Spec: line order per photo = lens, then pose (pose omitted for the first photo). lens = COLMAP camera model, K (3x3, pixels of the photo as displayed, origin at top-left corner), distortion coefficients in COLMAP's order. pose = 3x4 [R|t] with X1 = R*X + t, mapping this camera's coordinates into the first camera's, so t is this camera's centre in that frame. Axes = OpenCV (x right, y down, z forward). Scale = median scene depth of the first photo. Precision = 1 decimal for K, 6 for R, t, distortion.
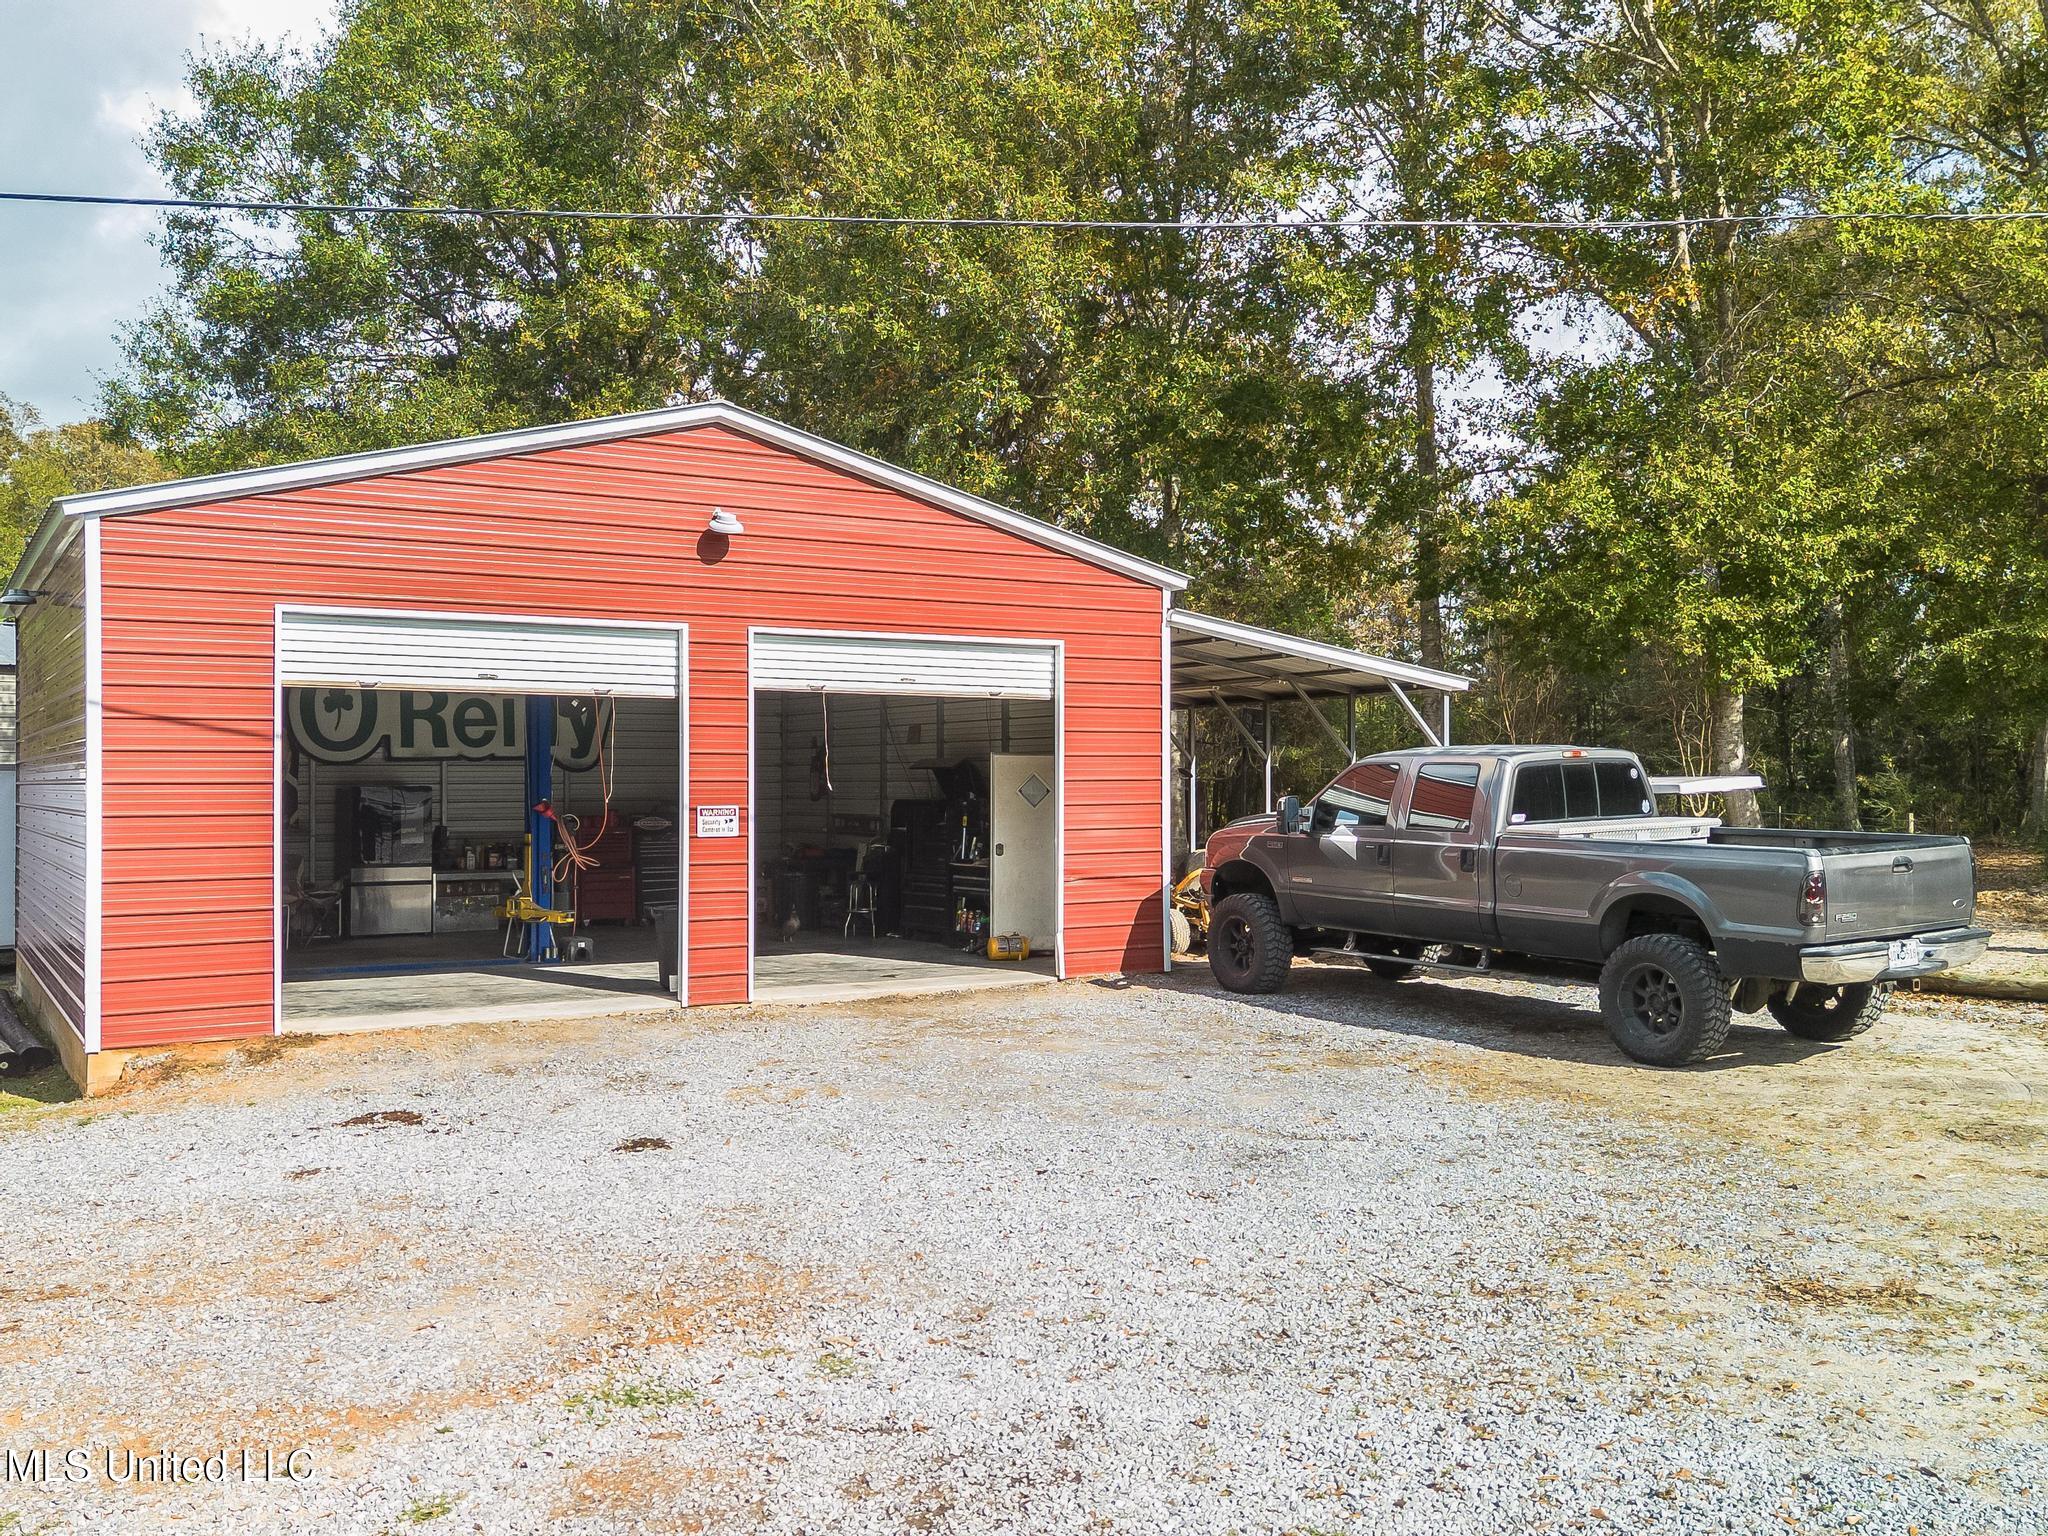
lens RADIAL K [[1472.4, 0, 1019.0], [0, 1472.4, 773.6], [0, 0, 1]] dist [0.049066, -0.003101]
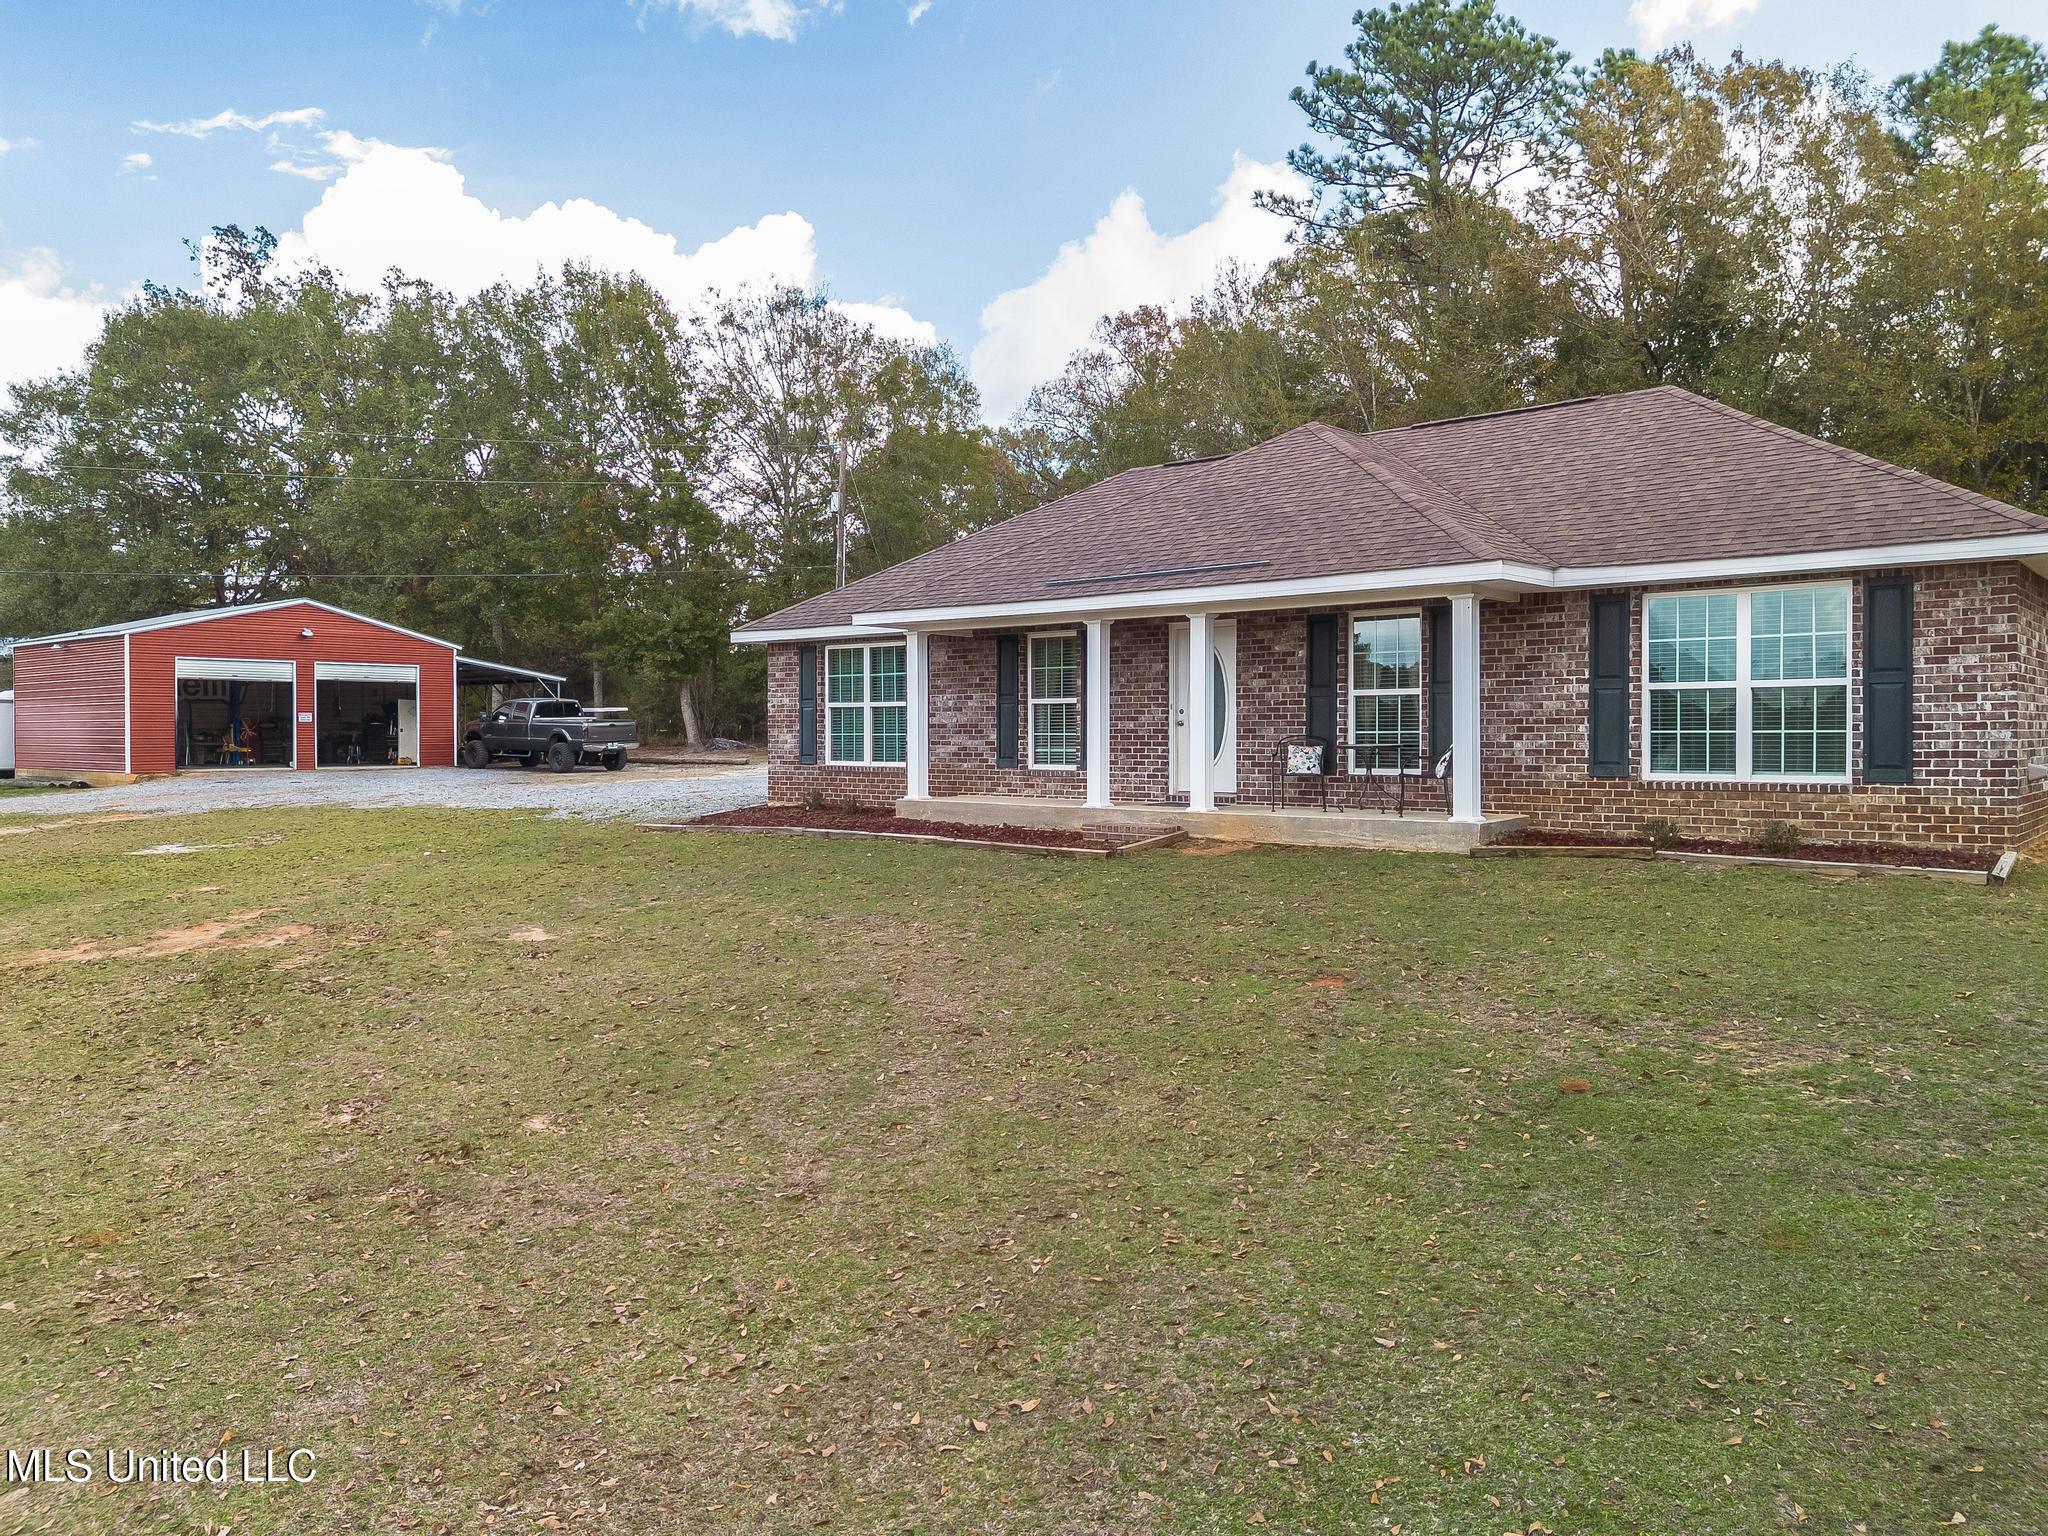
lens RADIAL K [[1472.4, 0, 1019.0], [0, 1472.4, 773.6], [0, 0, 1]] dist [0.049066, -0.003101]
pose [[0.955673, -0.007310, 0.294339, 0.391354], [0.000083, 0.999698, 0.024558, 0.083293], [-0.294430, -0.023445, 0.955386, -3.008652]]
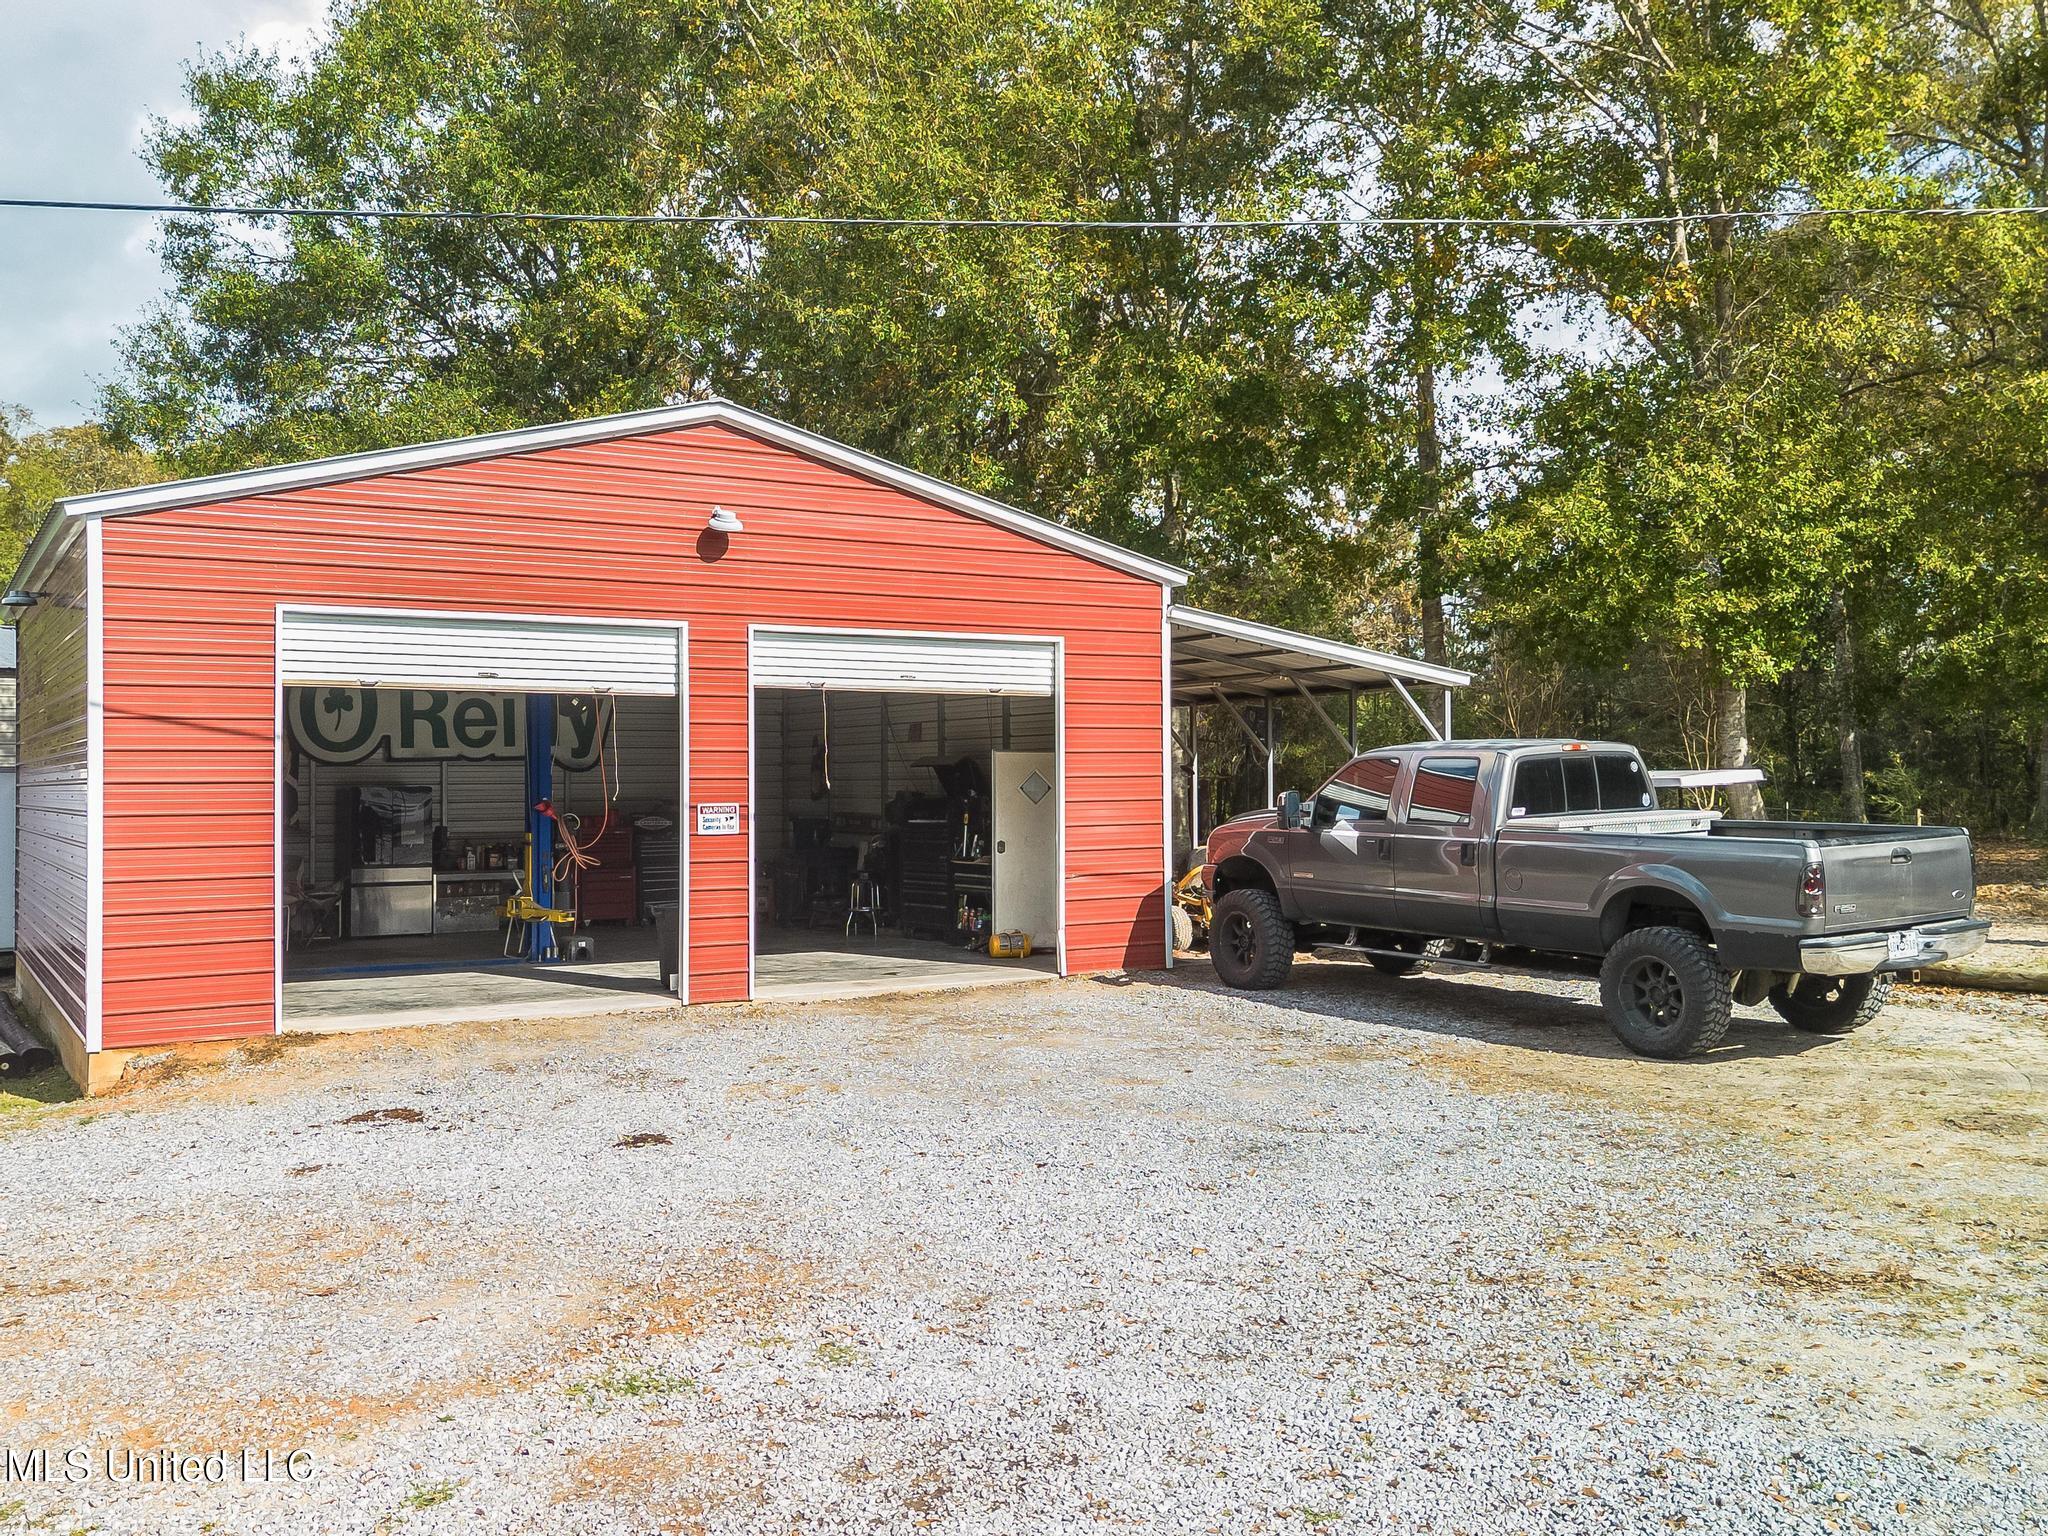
lens RADIAL K [[1491.1, 0, 1026.0], [0, 1491.1, 762.4], [0, 0, 1]] dist [0.046258, 0.000502]
pose [[0.999987, -0.005137, 0.000222, 0.004562], [0.005139, 0.999936, -0.010091, 0.005318], [-0.000171, 0.010092, 0.999949, -0.013144]]
